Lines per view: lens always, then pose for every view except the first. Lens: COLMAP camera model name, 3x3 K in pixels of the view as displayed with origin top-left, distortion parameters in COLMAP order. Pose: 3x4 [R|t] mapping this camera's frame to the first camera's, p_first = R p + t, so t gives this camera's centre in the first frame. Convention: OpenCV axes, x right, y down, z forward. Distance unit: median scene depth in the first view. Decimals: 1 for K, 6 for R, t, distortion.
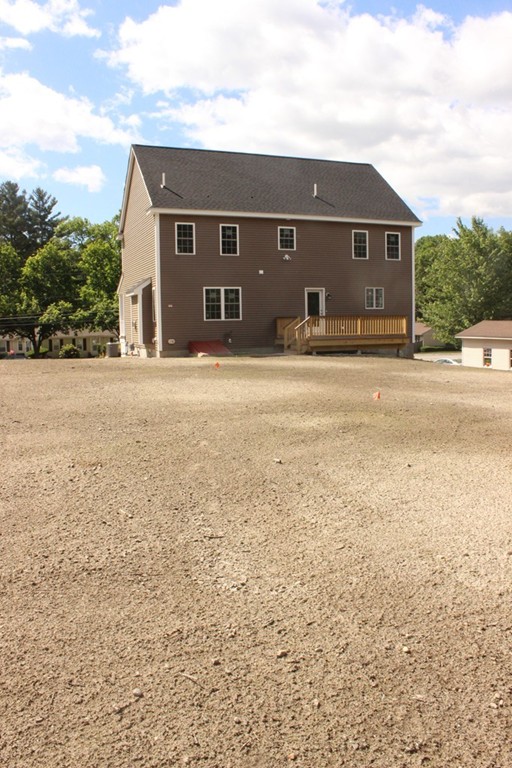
lens RADIAL K [[647.1, 0, 263.4], [0, 647.1, 383.3], [0, 0, 1]] dist [-0.151785, 0.128804]
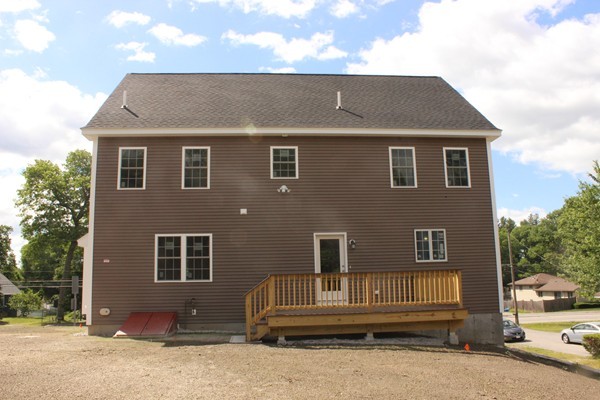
lens RADIAL K [[505.6, 0, 298.9], [0, 505.6, 203.5], [0, 0, 1]] dist [-0.151785, 0.128804]
pose [[0.957230, -0.052680, -0.284492, 0.207008], [-0.019206, 0.969546, -0.244153, -0.050220], [0.288691, 0.239175, 0.927067, 0.515198]]
